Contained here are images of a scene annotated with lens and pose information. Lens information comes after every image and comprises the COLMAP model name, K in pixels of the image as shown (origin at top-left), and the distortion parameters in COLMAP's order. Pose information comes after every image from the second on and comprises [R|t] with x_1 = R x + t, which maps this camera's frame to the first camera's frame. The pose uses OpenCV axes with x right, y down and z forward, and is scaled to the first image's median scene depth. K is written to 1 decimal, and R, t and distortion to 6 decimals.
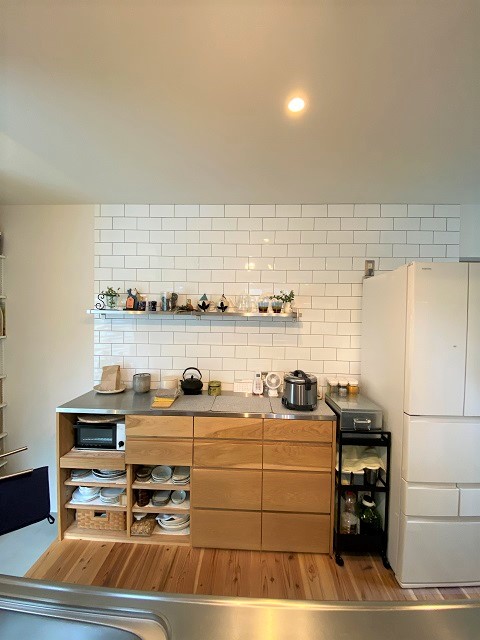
lens RADIAL K [[260.5, 0, 239.2], [0, 260.5, 321.7], [0, 0, 1]] dist [0.001016, 0.000005]
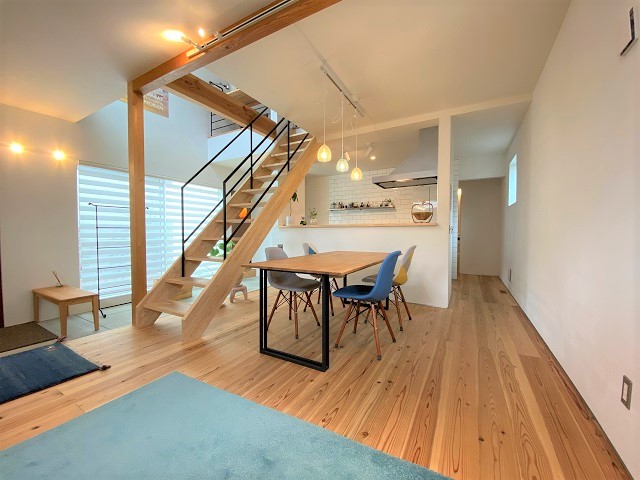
lens RADIAL K [[260.5, 0, 318.2], [0, 260.5, 239.5], [0, 0, 1]] dist [0.001016, 0.000005]
pose [[0.889590, -0.009965, -0.456652, 0.801390], [0.007804, 0.999948, -0.006617, 0.351540], [0.456694, 0.002323, 0.889621, -1.959744]]
